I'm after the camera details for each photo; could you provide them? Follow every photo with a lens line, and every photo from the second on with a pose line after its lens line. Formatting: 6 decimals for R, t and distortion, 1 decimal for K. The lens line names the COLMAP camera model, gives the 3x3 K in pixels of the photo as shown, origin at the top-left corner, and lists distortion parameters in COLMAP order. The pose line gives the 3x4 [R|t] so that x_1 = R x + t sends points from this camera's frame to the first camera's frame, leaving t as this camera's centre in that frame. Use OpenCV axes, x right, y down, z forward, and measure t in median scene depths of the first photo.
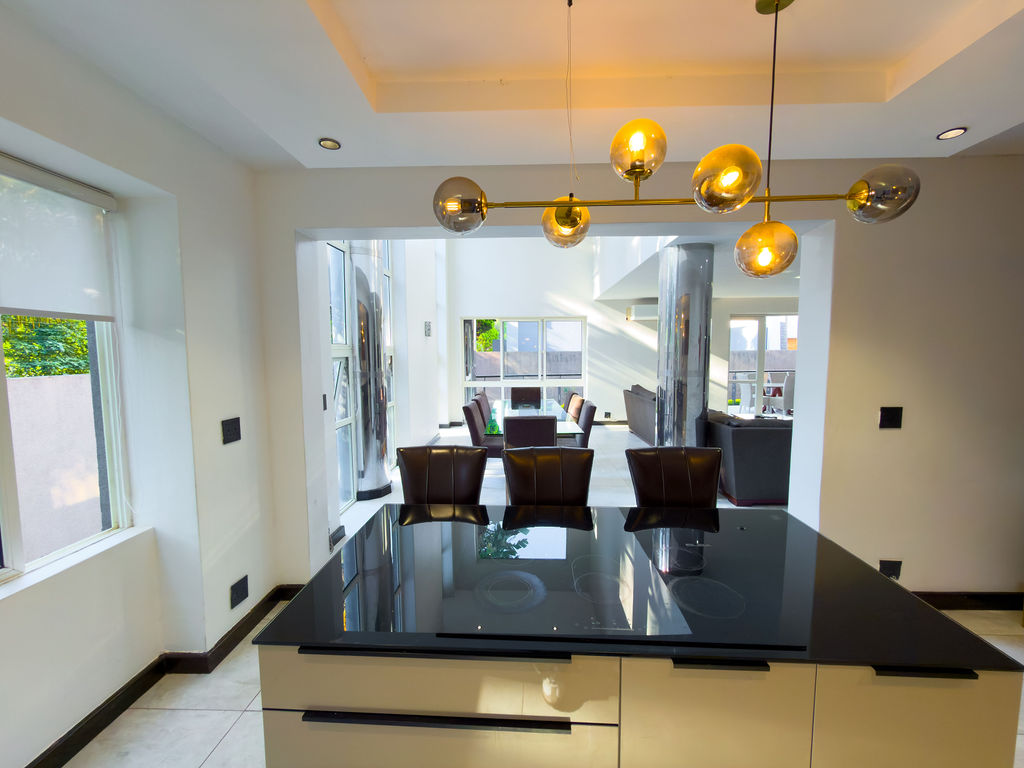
lens RADIAL K [[408.3, 0, 511.5], [0, 408.3, 383.5], [0, 0, 1]] dist [0.000046, 0.000150]
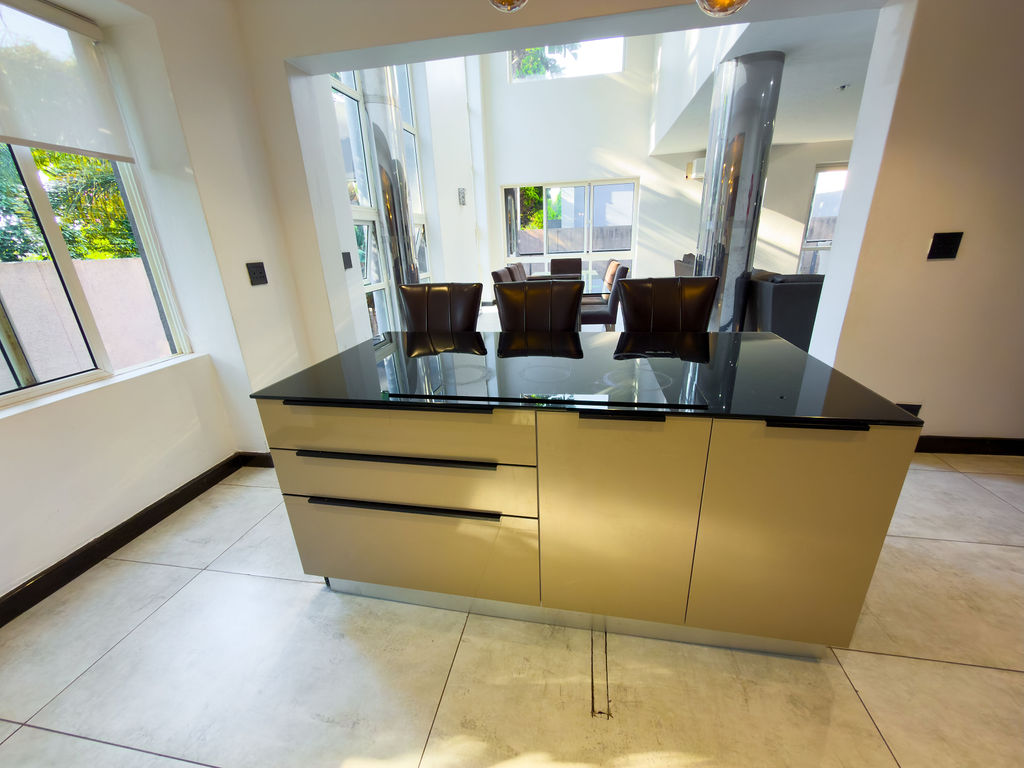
lens RADIAL K [[408.3, 0, 510.5], [0, 408.3, 383.8], [0, 0, 1]] dist [-0.001808, -0.000258]
pose [[0.989559, 0.015343, -0.143309, 0.083000], [0.022871, 0.965002, 0.261244, 0.068426], [0.142302, -0.261794, 0.954575, -0.019338]]
